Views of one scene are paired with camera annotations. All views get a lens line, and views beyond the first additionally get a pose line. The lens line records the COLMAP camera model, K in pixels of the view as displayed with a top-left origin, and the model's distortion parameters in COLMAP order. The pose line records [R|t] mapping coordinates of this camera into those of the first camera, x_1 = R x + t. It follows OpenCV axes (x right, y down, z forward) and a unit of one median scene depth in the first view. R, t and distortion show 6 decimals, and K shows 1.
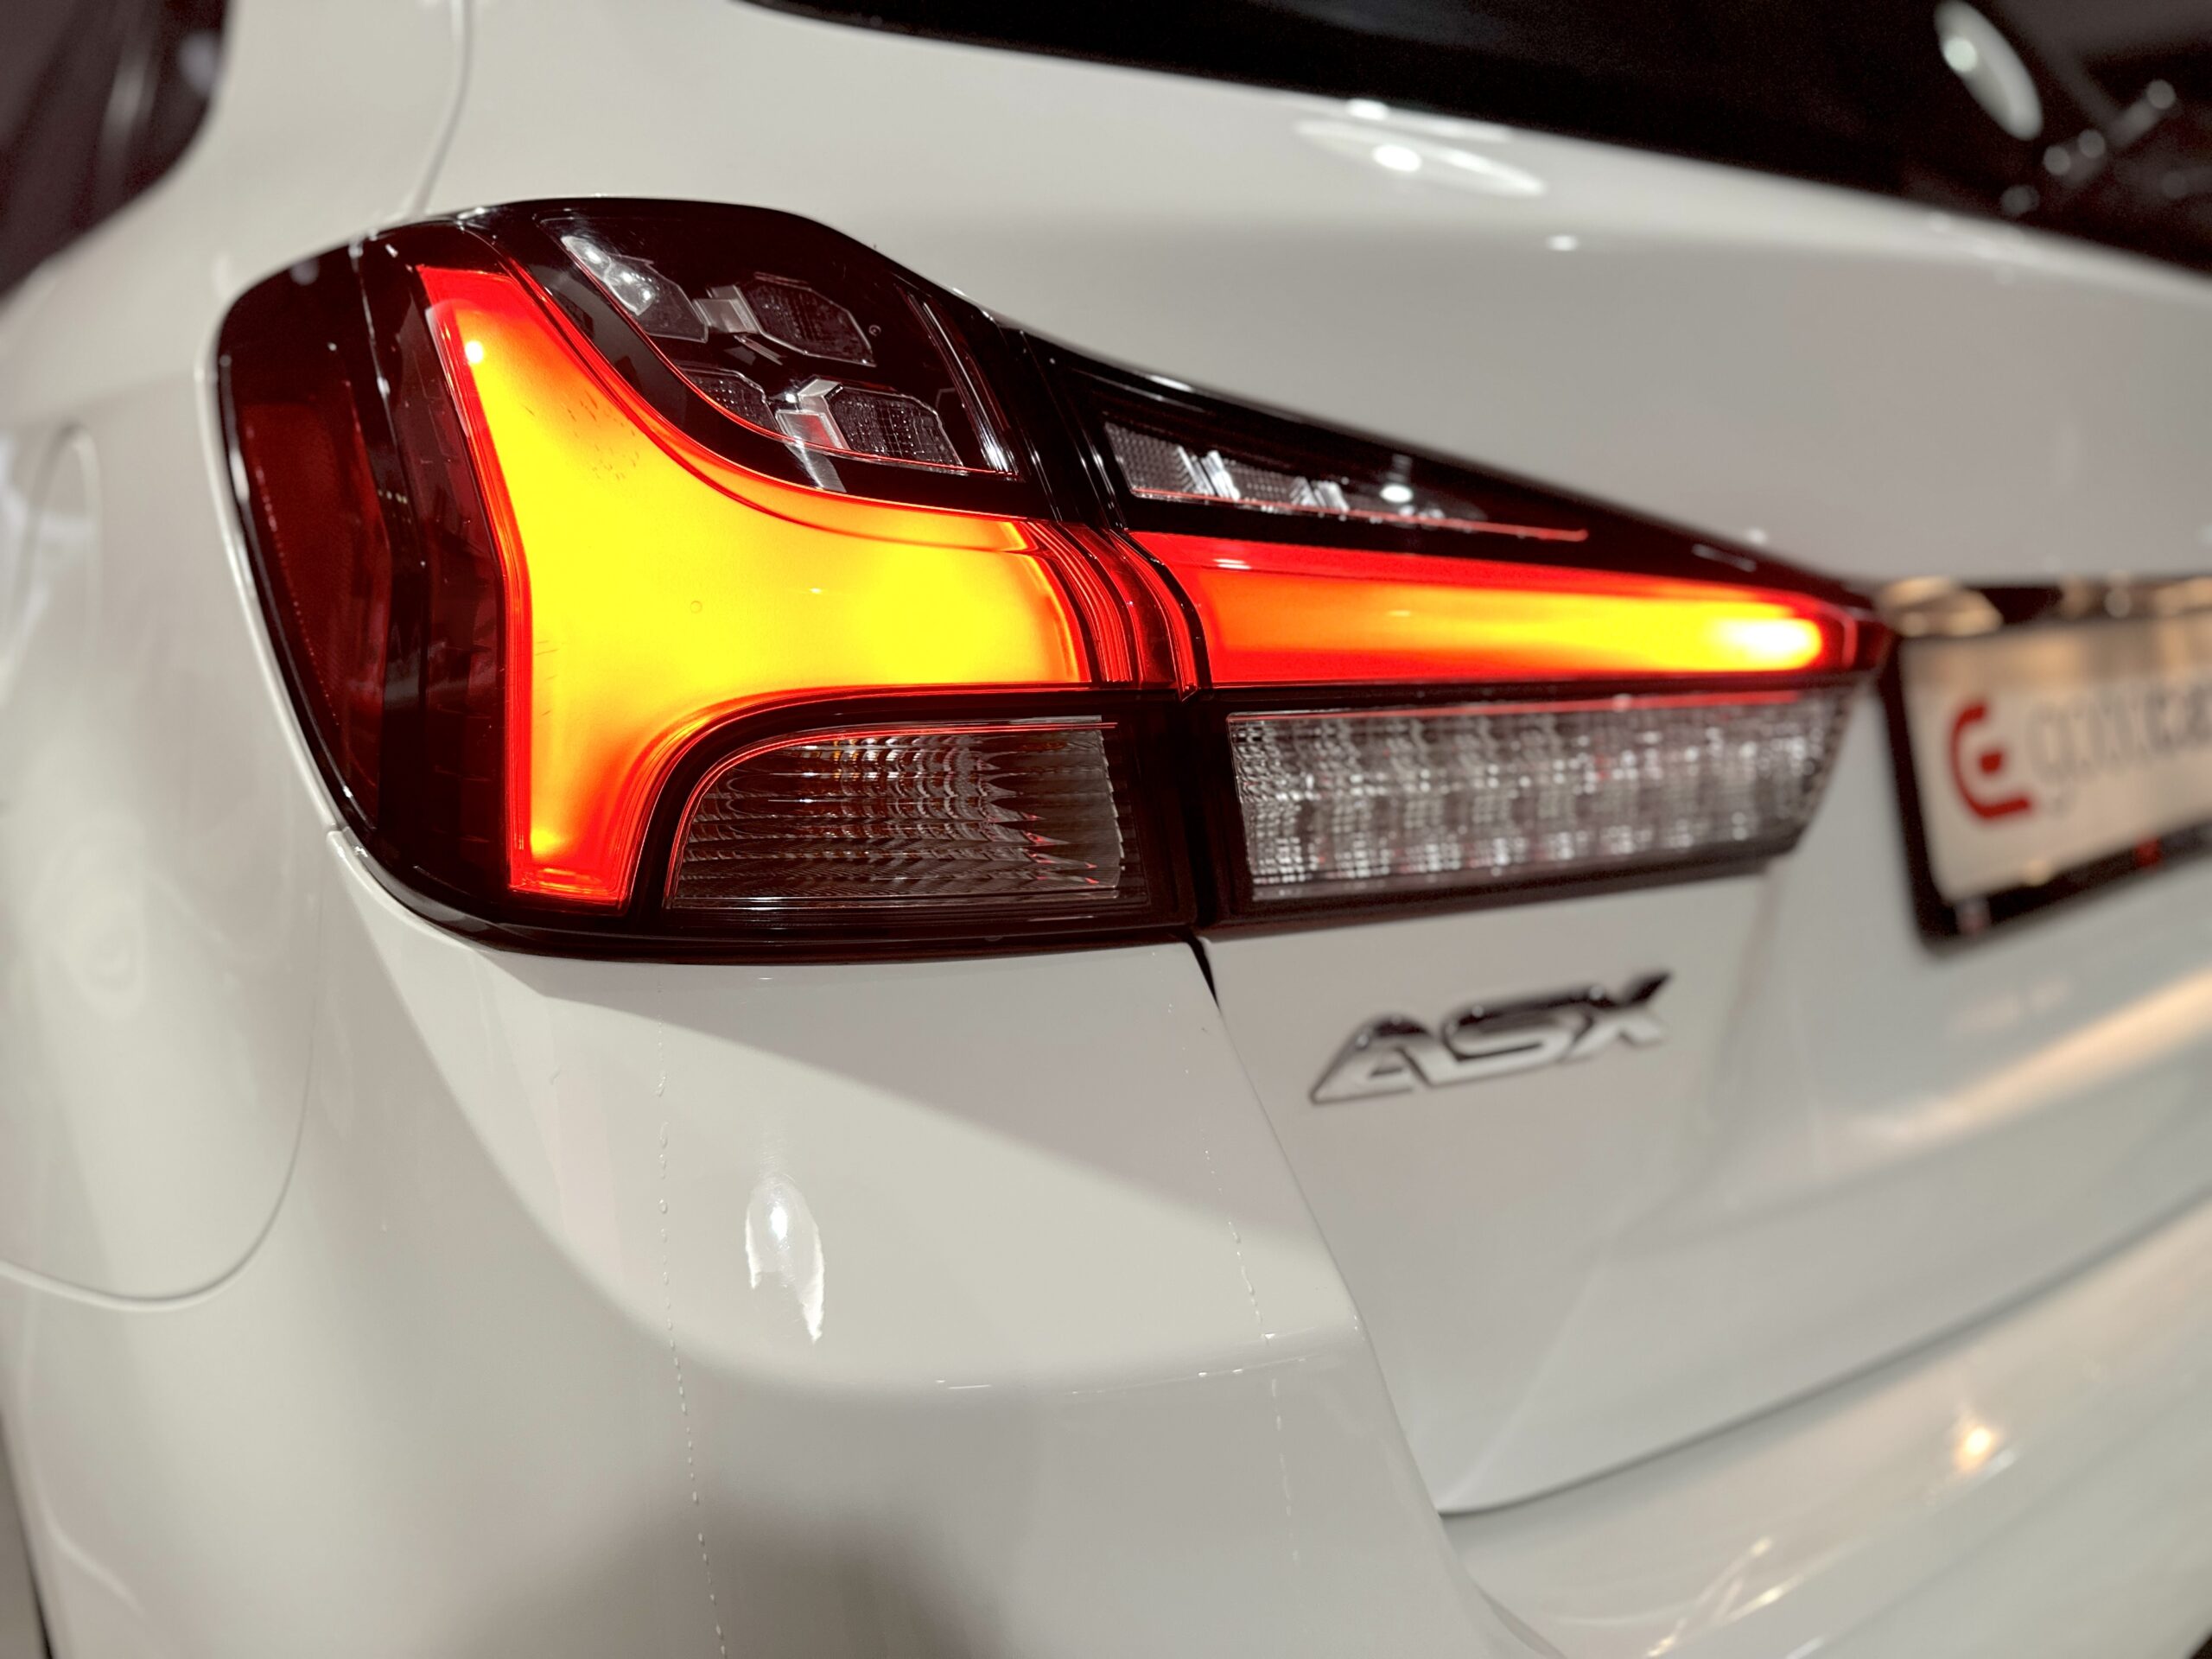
lens RADIAL K [[1537.7, 0, 1106.0], [0, 1537.7, 829.5], [0, 0, 1]] dist [0.043550, -0.002189]
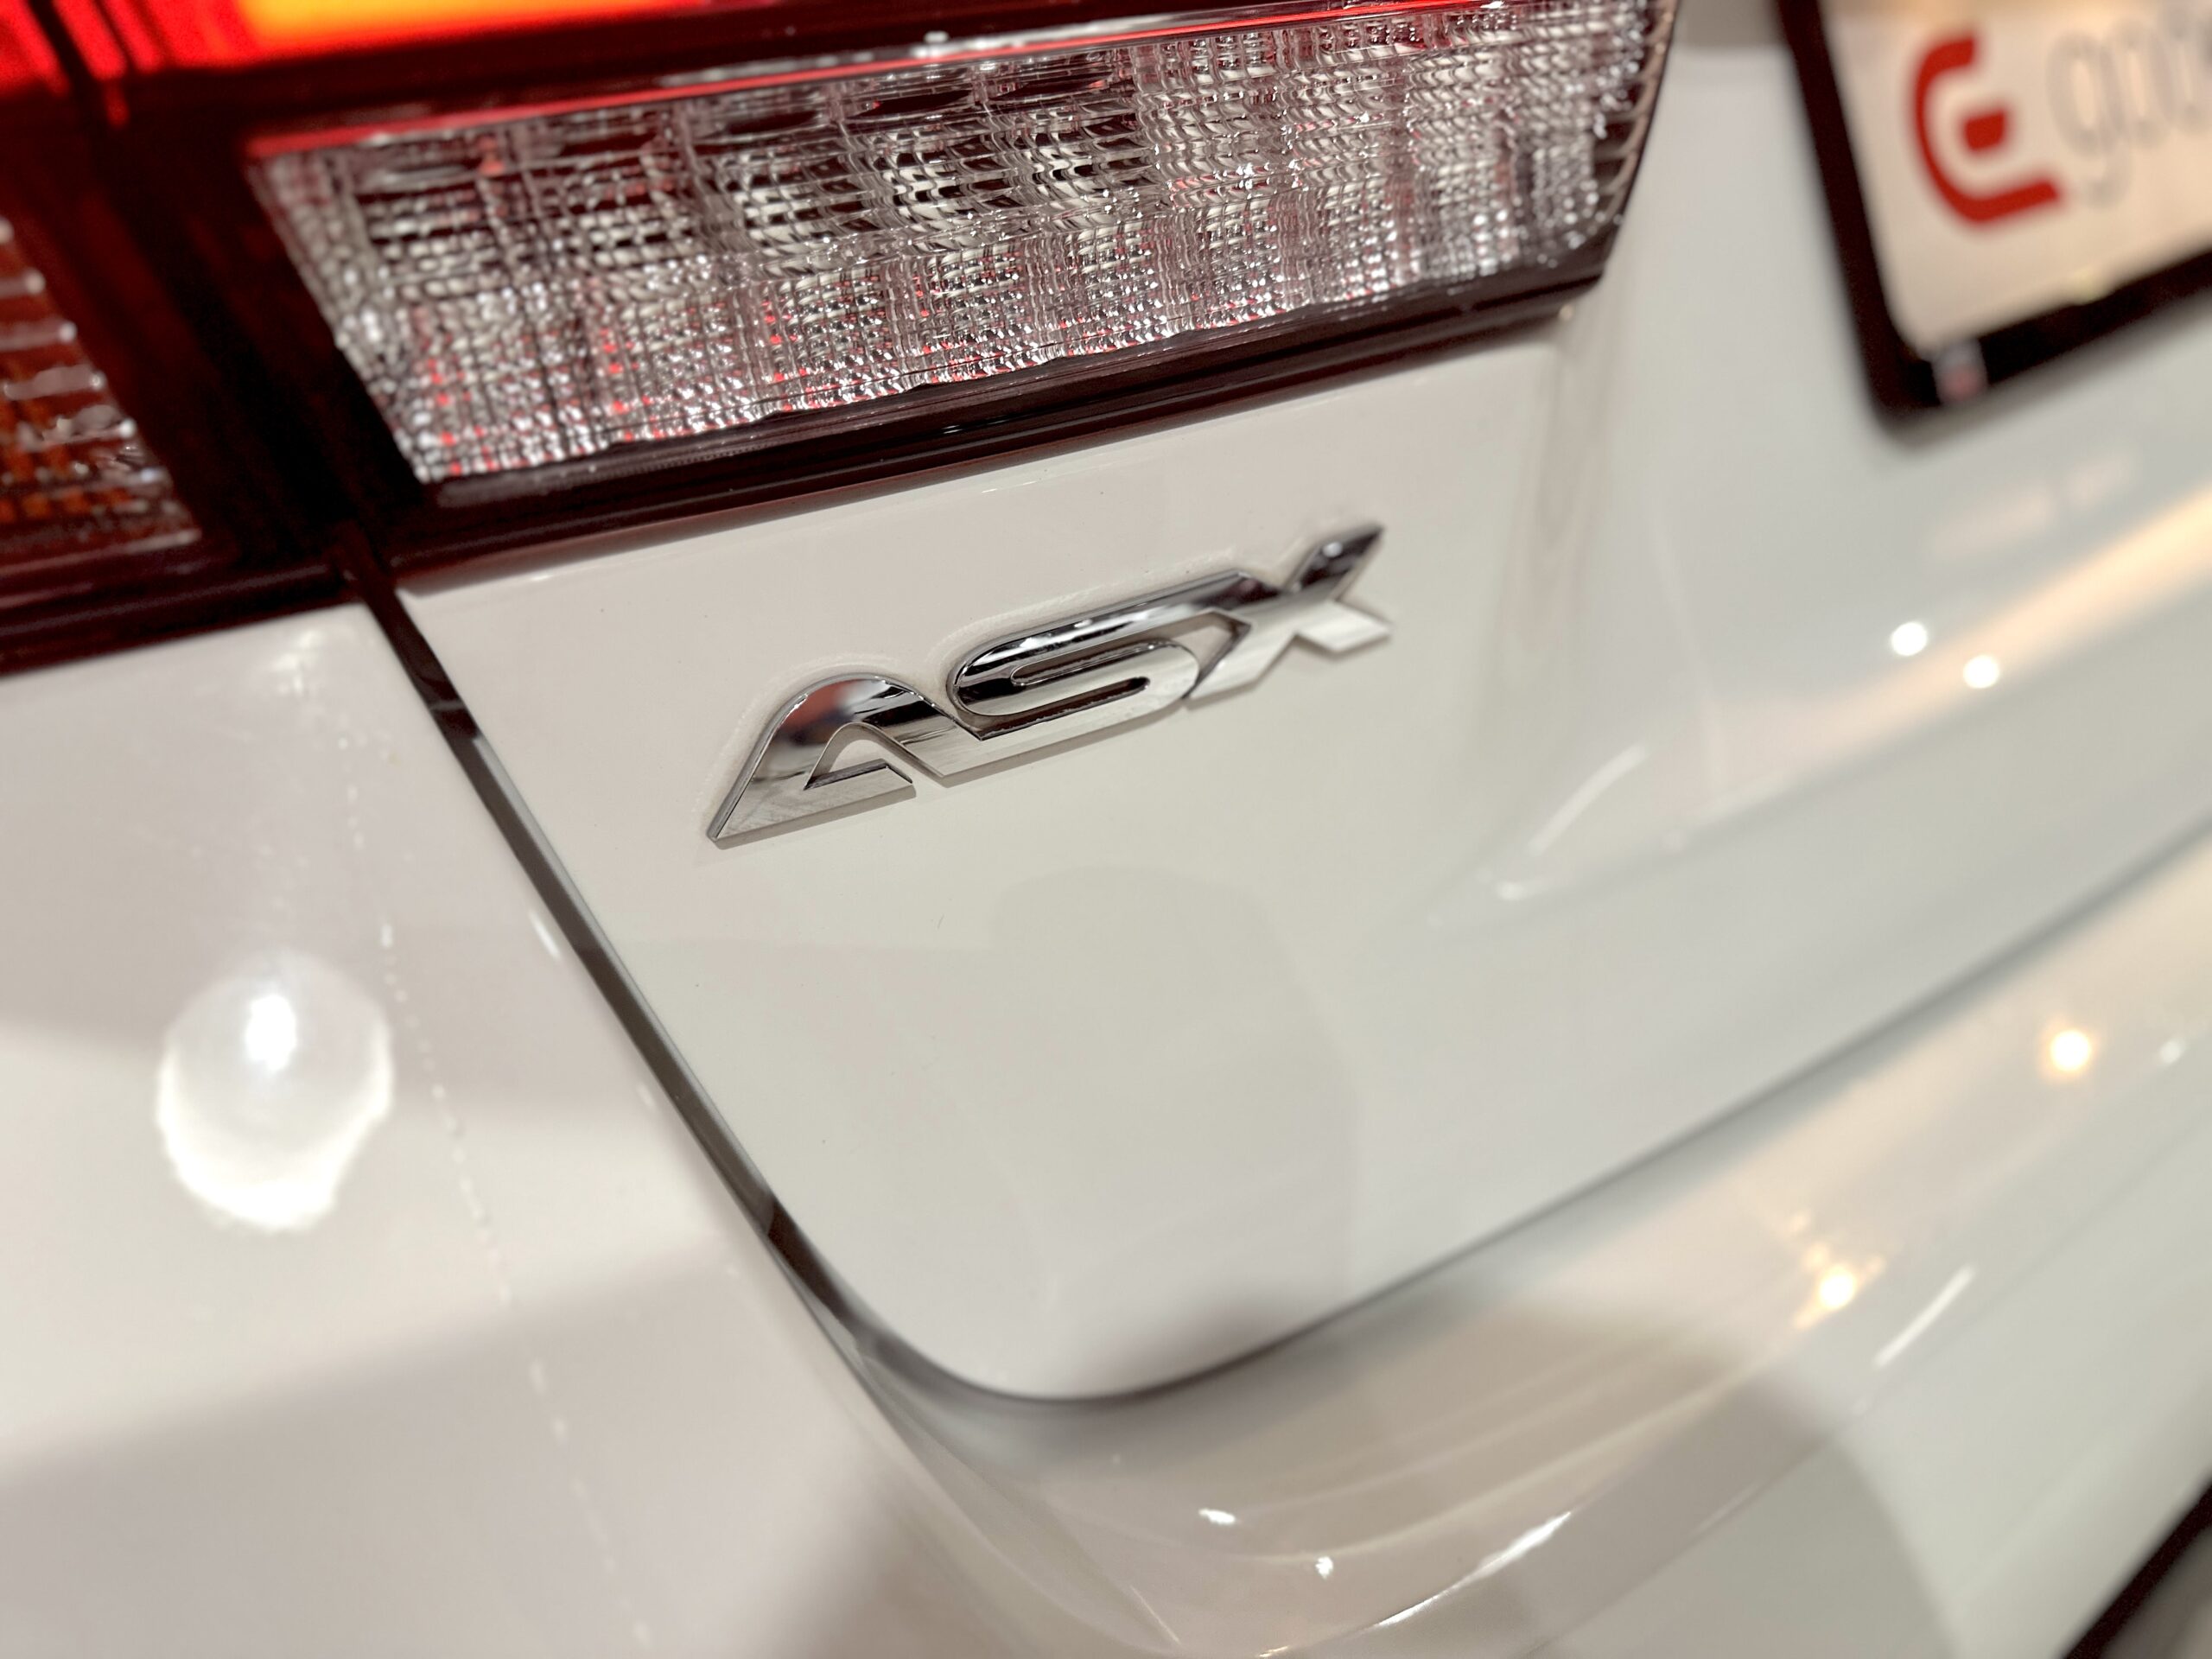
lens RADIAL K [[1602.8, 0, 1106.0], [0, 1602.8, 829.5], [0, 0, 1]] dist [-0.003331, 0.003433]
pose [[0.985895, -0.149788, -0.074661, 0.300535], [0.161546, 0.968284, 0.190603, 0.074584], [0.043743, -0.199975, 0.978824, 0.384940]]
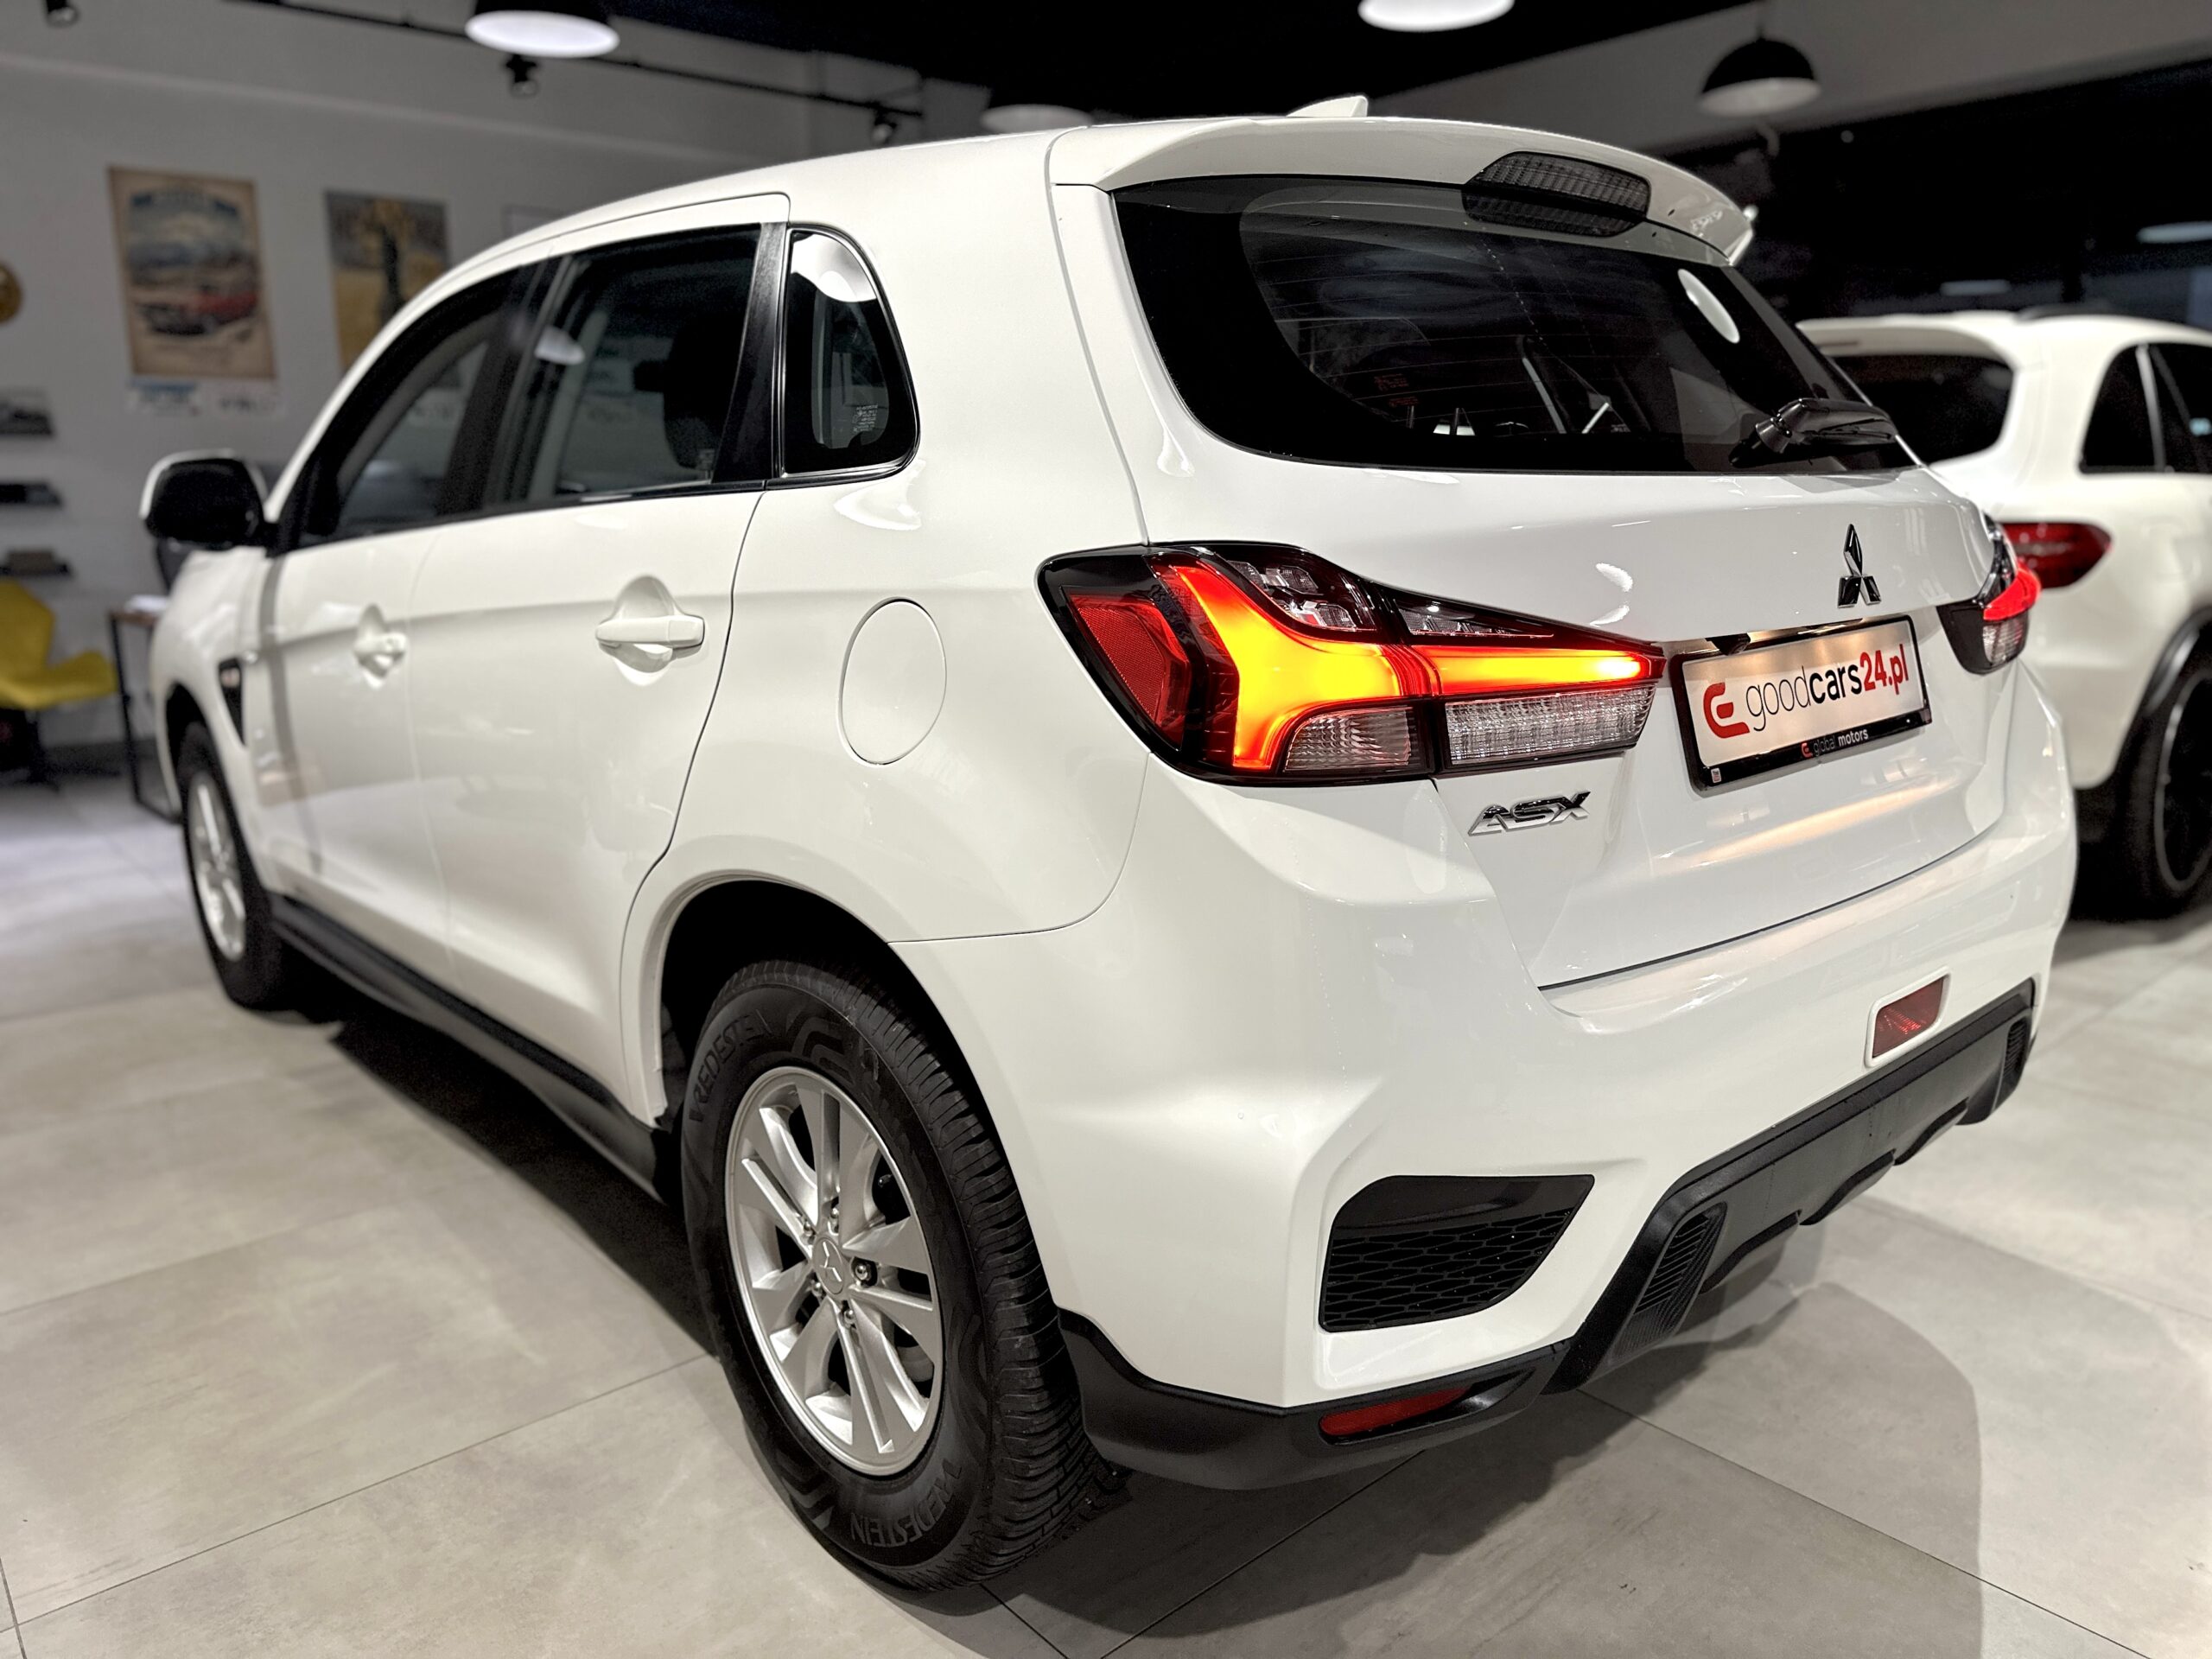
lens RADIAL K [[1602.8, 0, 1106.0], [0, 1602.8, 829.5], [0, 0, 1]] dist [-0.003331, 0.003433]
pose [[0.998187, -0.042557, 0.042562, -0.629942], [0.042227, 0.999071, 0.008628, 0.102896], [-0.042890, -0.006815, 0.999057, -1.849569]]
